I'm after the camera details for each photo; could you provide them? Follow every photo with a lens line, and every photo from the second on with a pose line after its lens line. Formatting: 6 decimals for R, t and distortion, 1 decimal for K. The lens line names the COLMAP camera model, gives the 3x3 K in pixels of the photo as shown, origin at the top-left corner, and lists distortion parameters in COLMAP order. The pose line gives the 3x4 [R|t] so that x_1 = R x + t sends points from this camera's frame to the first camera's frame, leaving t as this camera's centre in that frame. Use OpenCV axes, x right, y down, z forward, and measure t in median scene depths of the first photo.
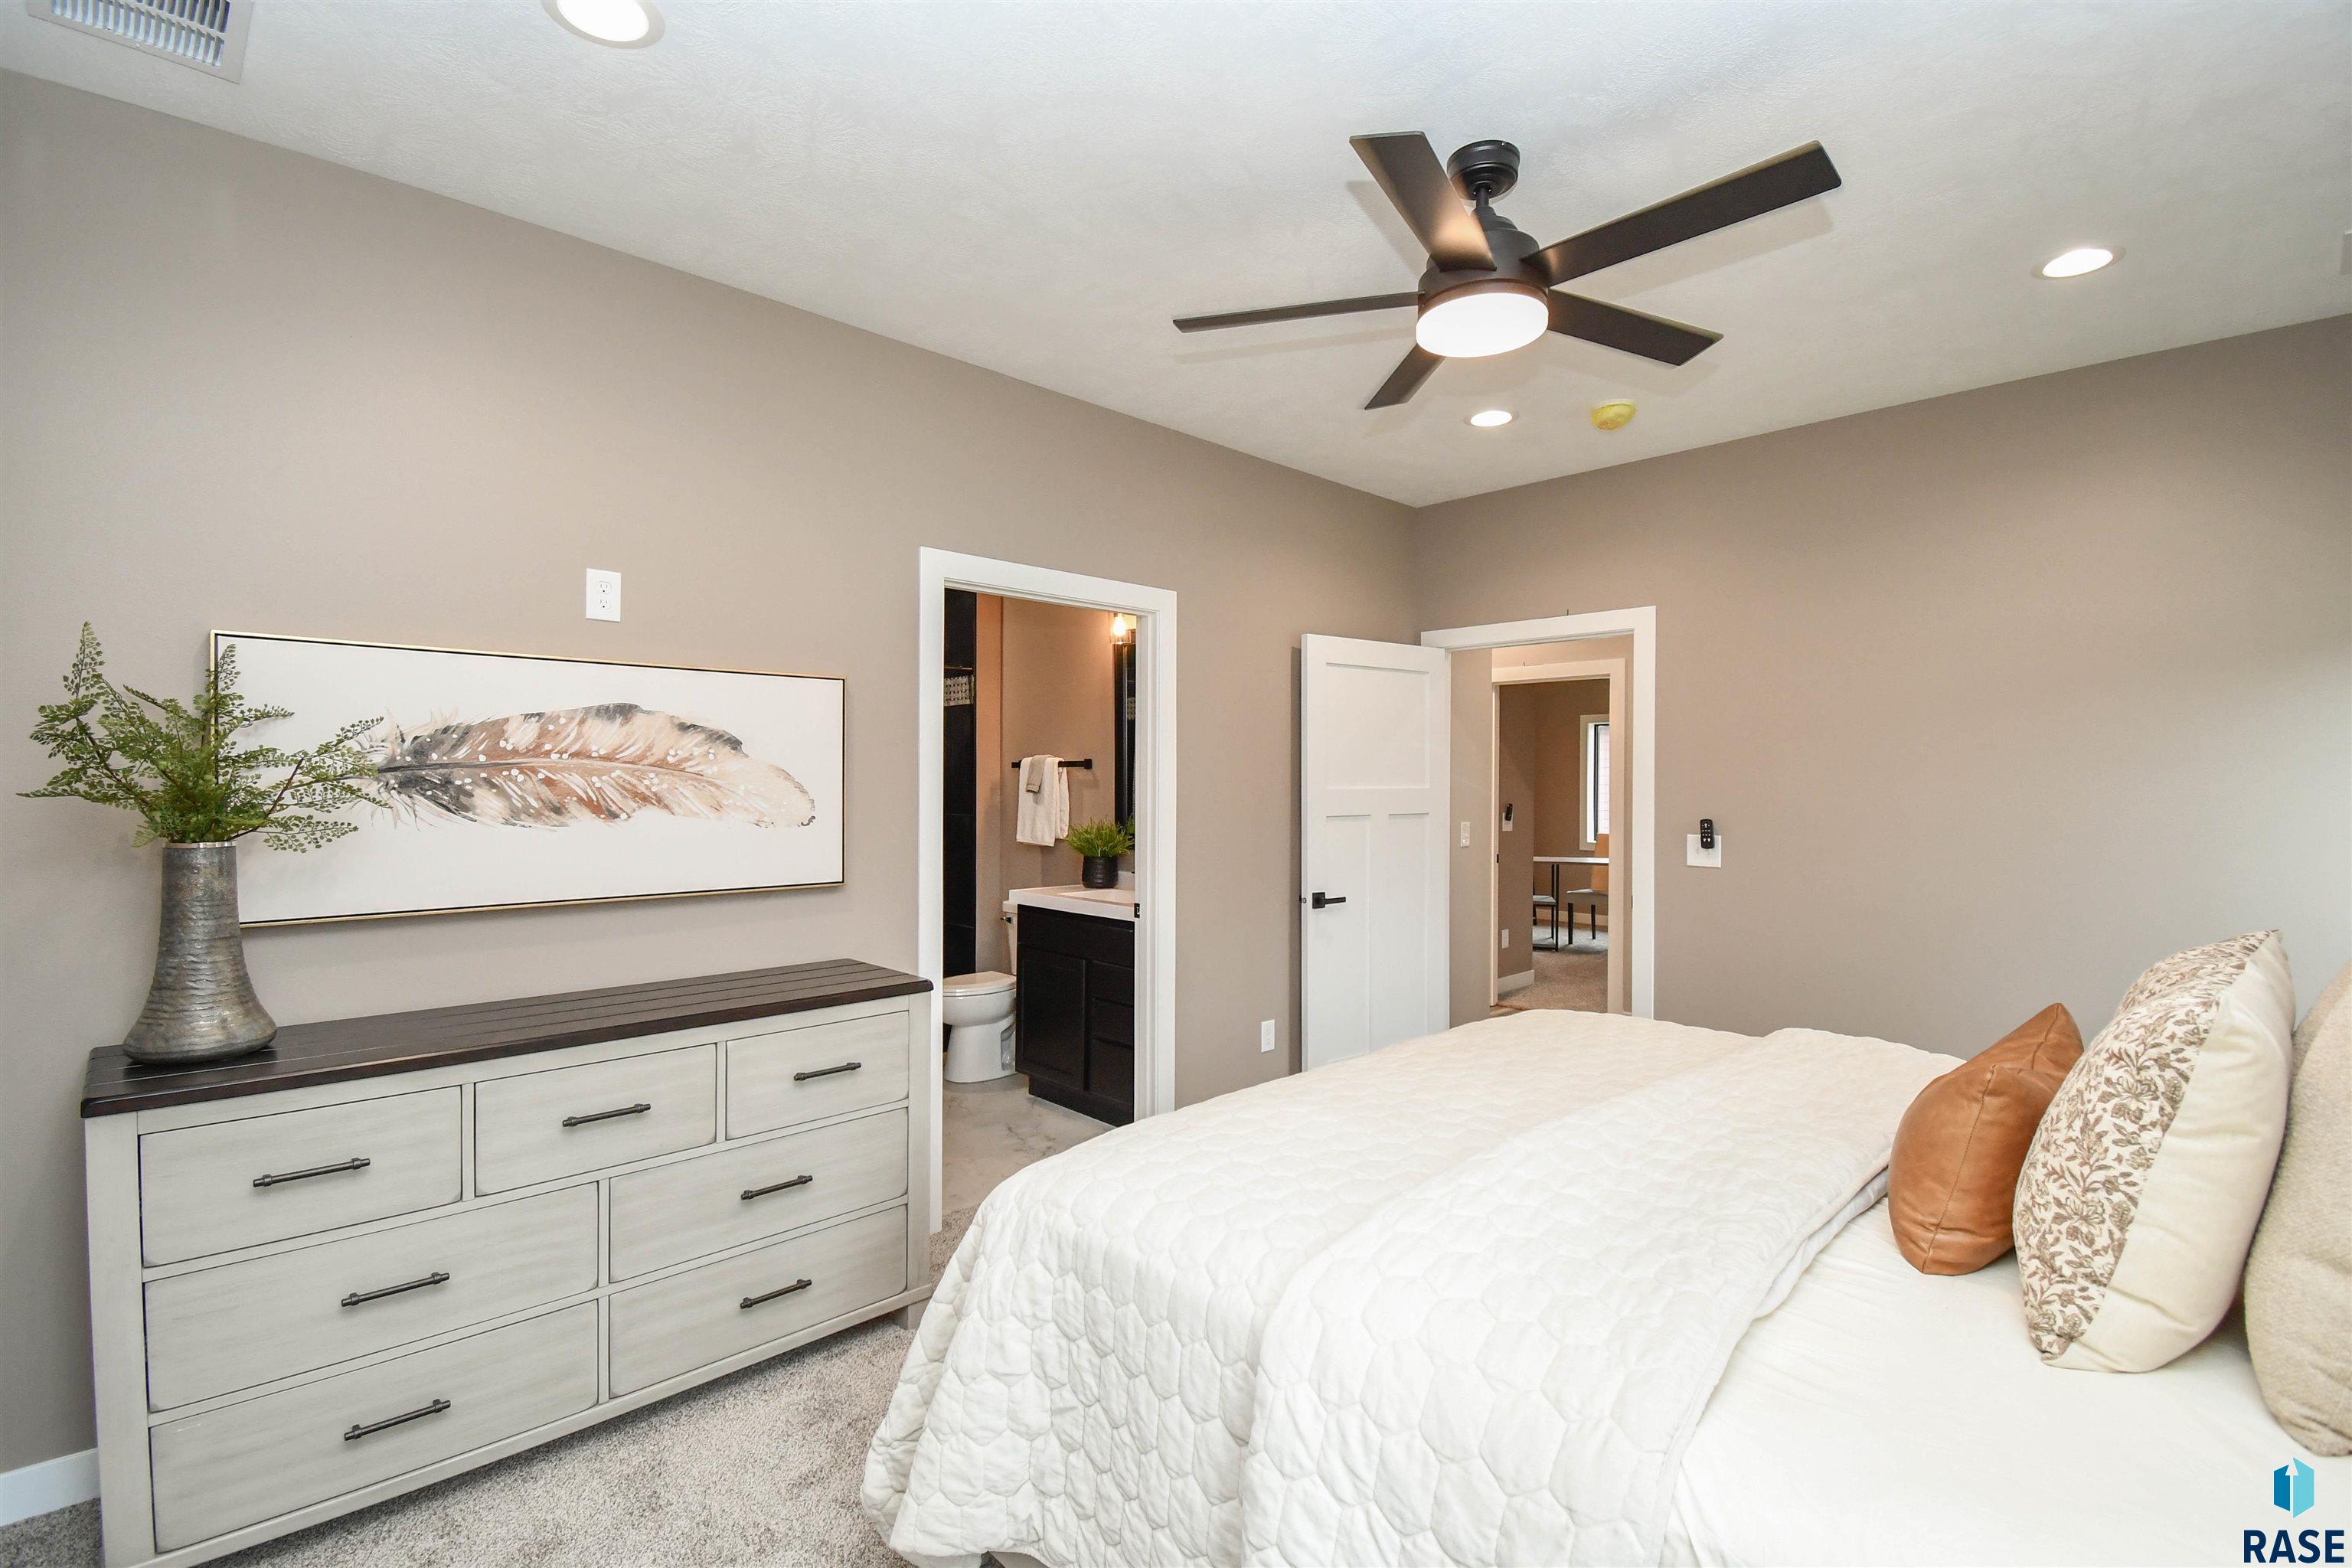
lens RADIAL K [[1060.9, 0, 1180.9], [0, 1060.9, 789.8], [0, 0, 1]] dist [0.017720, -0.025084]
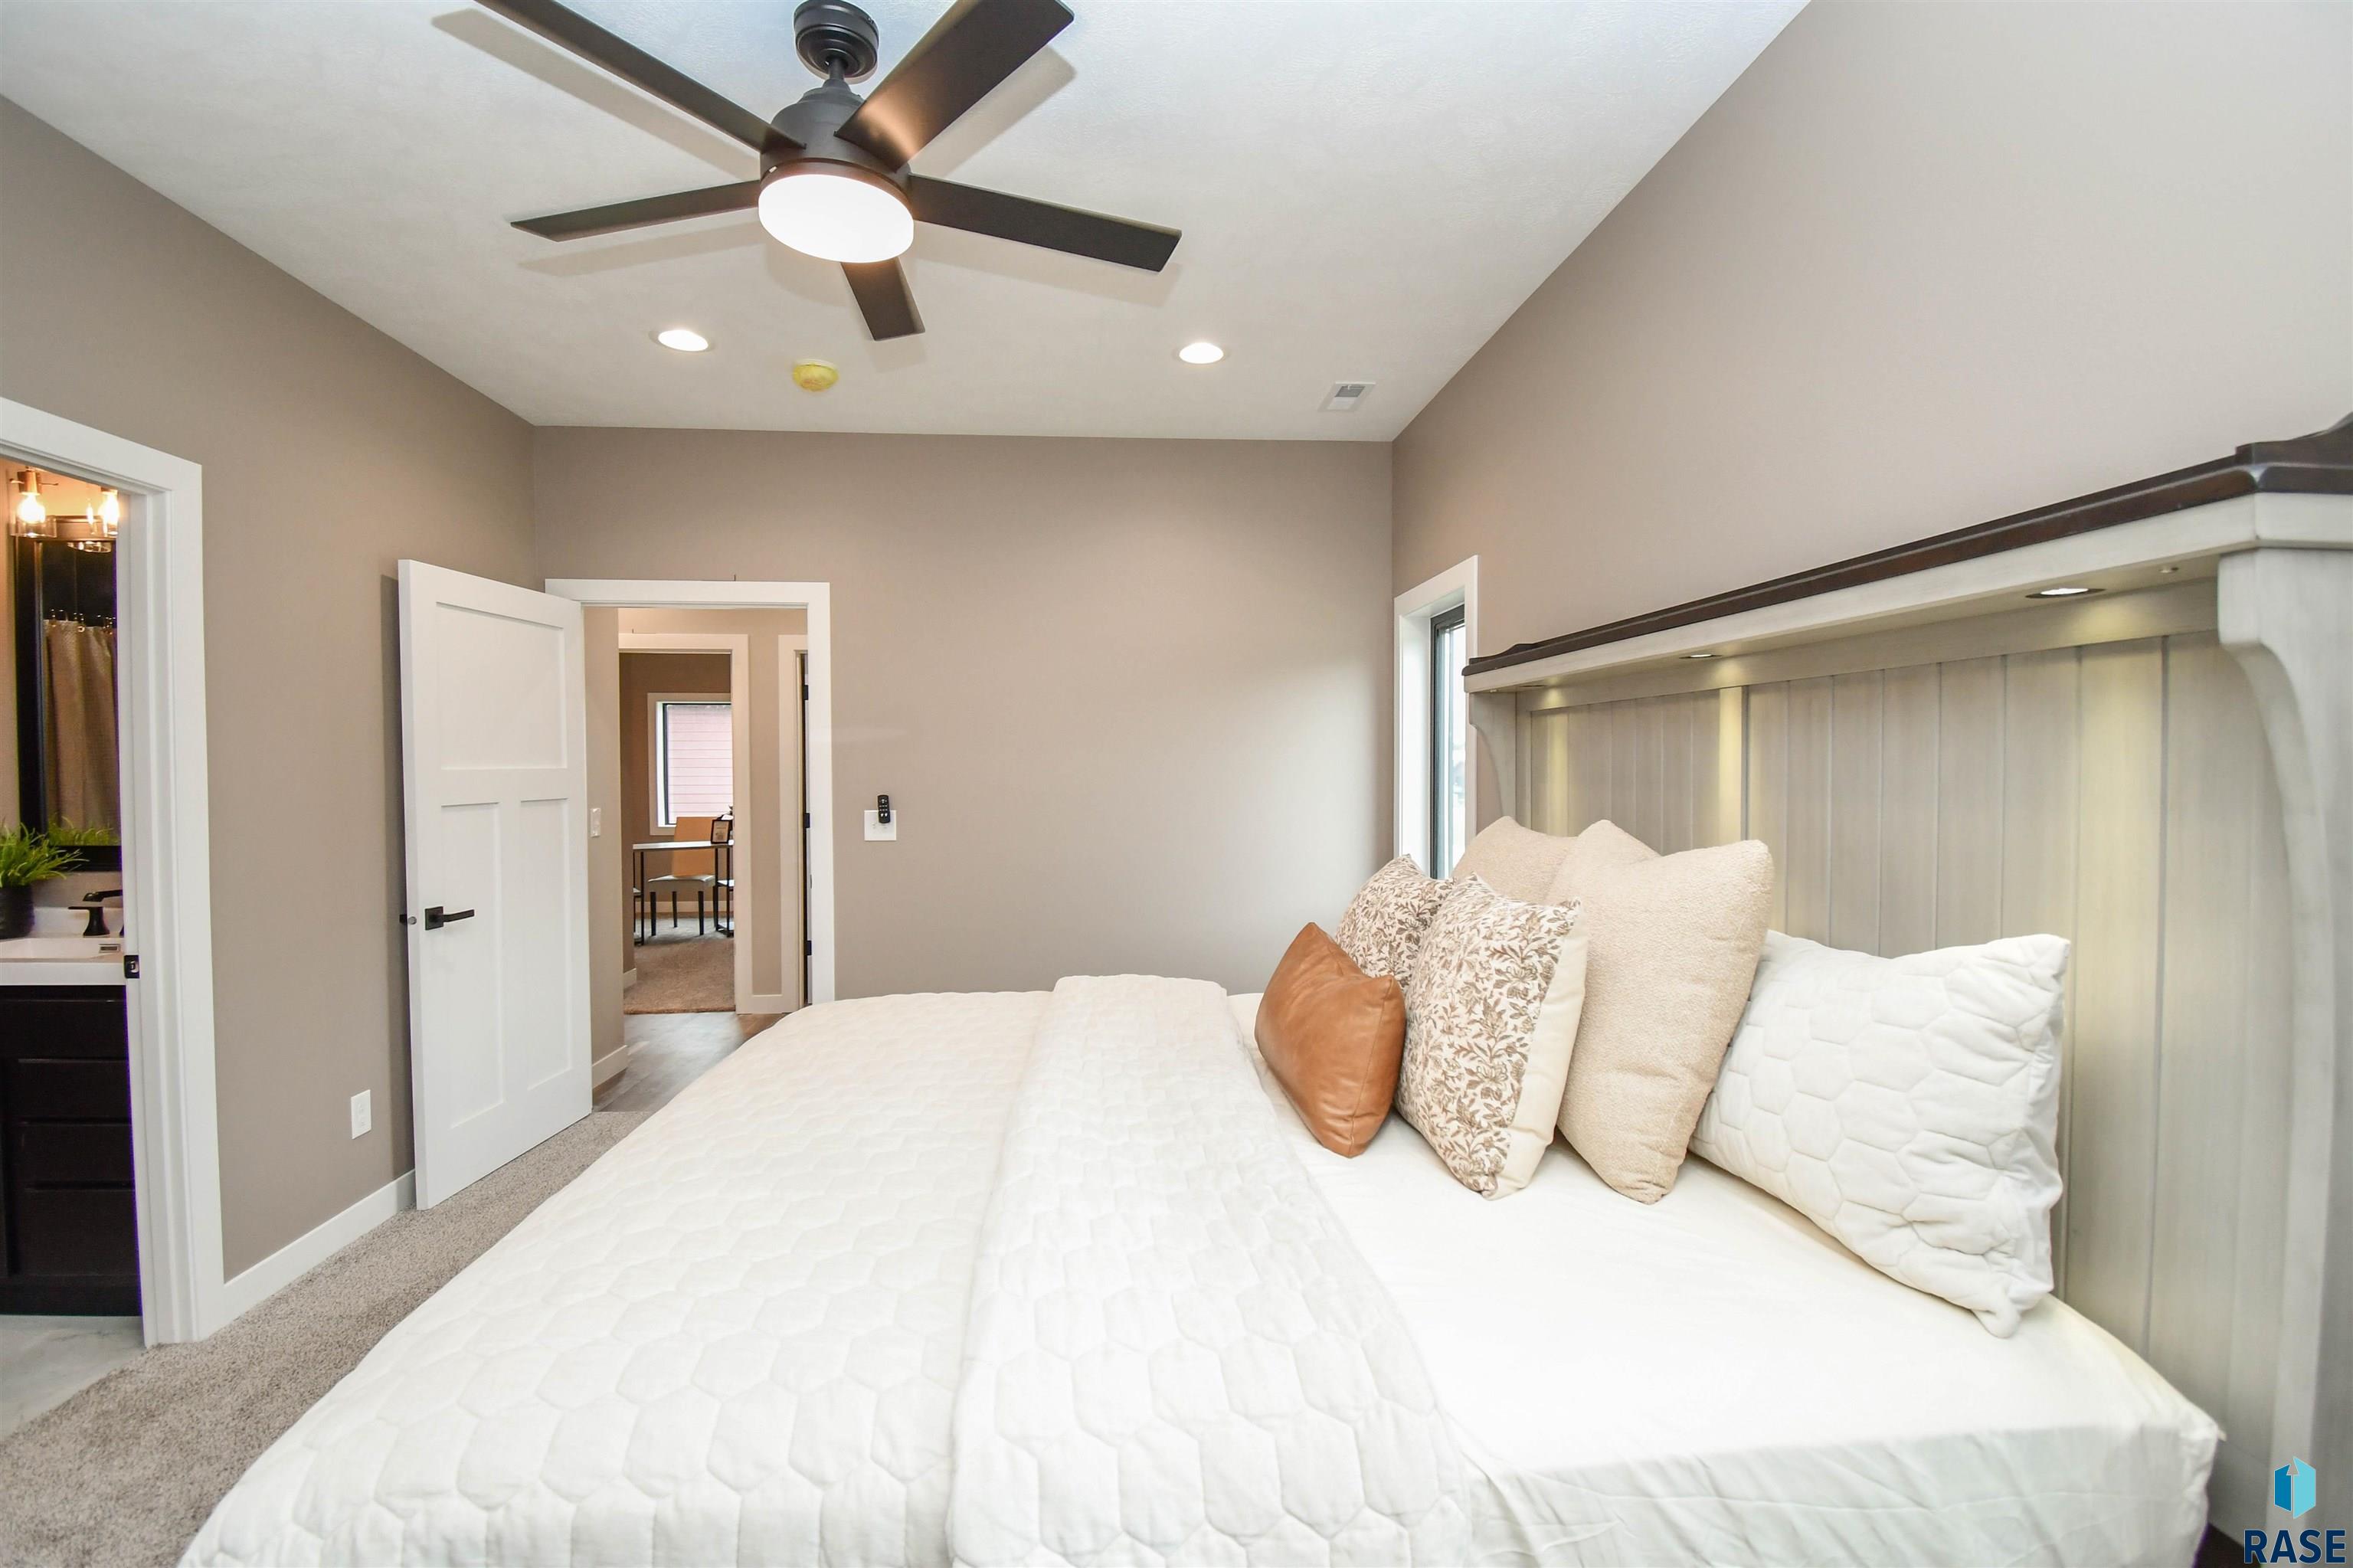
lens RADIAL K [[1039.7, 0, 1168.4], [0, 1039.7, 788.2], [0, 0, 1]] dist [0.017050, -0.023961]
pose [[0.640567, -0.023404, 0.767546, -0.374044], [0.012371, 0.999720, 0.020160, 0.014065], [-0.767803, -0.003418, 0.640677, 0.470742]]
